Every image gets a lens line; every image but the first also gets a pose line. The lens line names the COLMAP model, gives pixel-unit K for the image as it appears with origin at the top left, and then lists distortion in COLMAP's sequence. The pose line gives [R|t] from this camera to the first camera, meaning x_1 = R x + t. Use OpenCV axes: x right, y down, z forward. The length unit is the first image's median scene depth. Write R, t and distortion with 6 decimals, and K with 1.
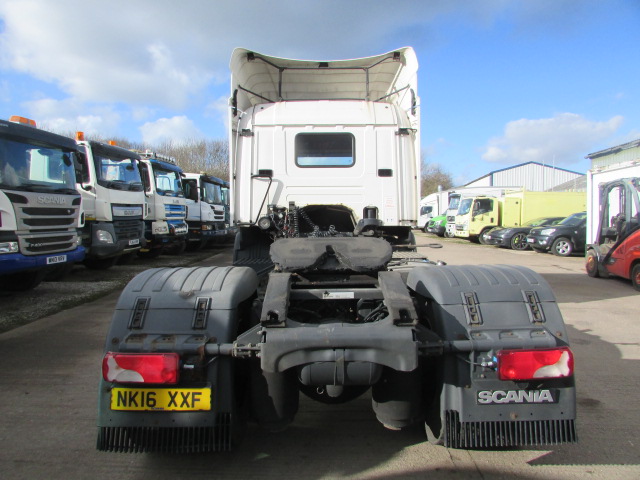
lens RADIAL K [[458.2, 0, 315.4], [0, 458.2, 241.2], [0, 0, 1]] dist [-0.022682, 0.006824]
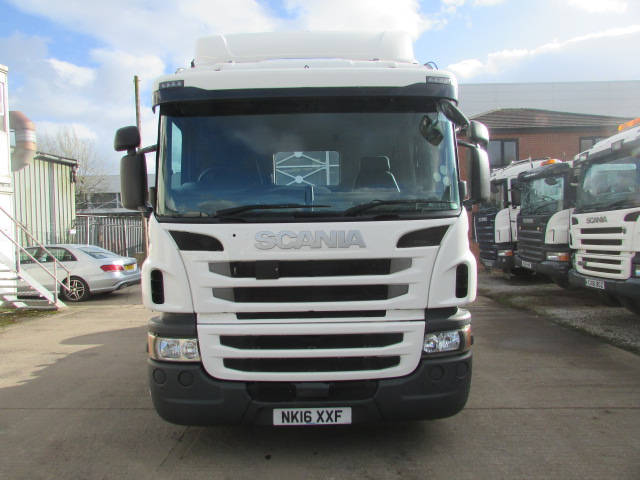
lens RADIAL K [[458.2, 0, 315.4], [0, 458.2, 241.2], [0, 0, 1]] dist [-0.022682, 0.006824]
pose [[0.020564, 0.008944, -0.999749, -0.230336], [-0.037438, 0.999266, 0.008170, -0.114214], [0.999087, 0.037261, 0.020883, 1.240541]]
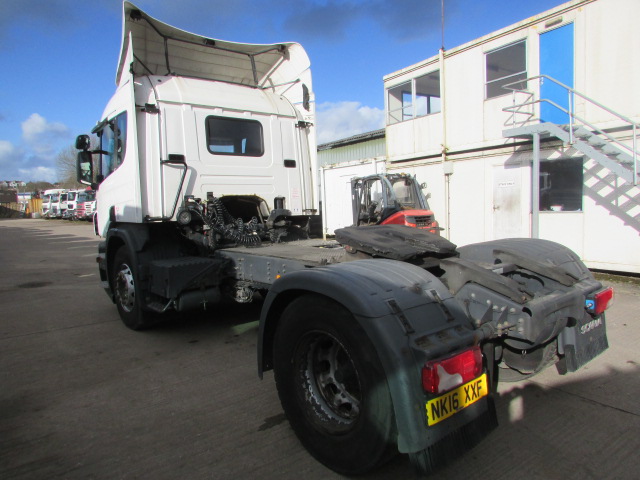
lens RADIAL K [[455.0, 0, 317.5], [0, 455.0, 238.3], [0, 0, 1]] dist [-0.023443, 0.003447]
pose [[0.763412, -0.066873, 0.642440, -0.460118], [0.059418, 0.997679, 0.033244, -0.013406], [-0.643173, 0.012794, 0.765614, 0.186831]]
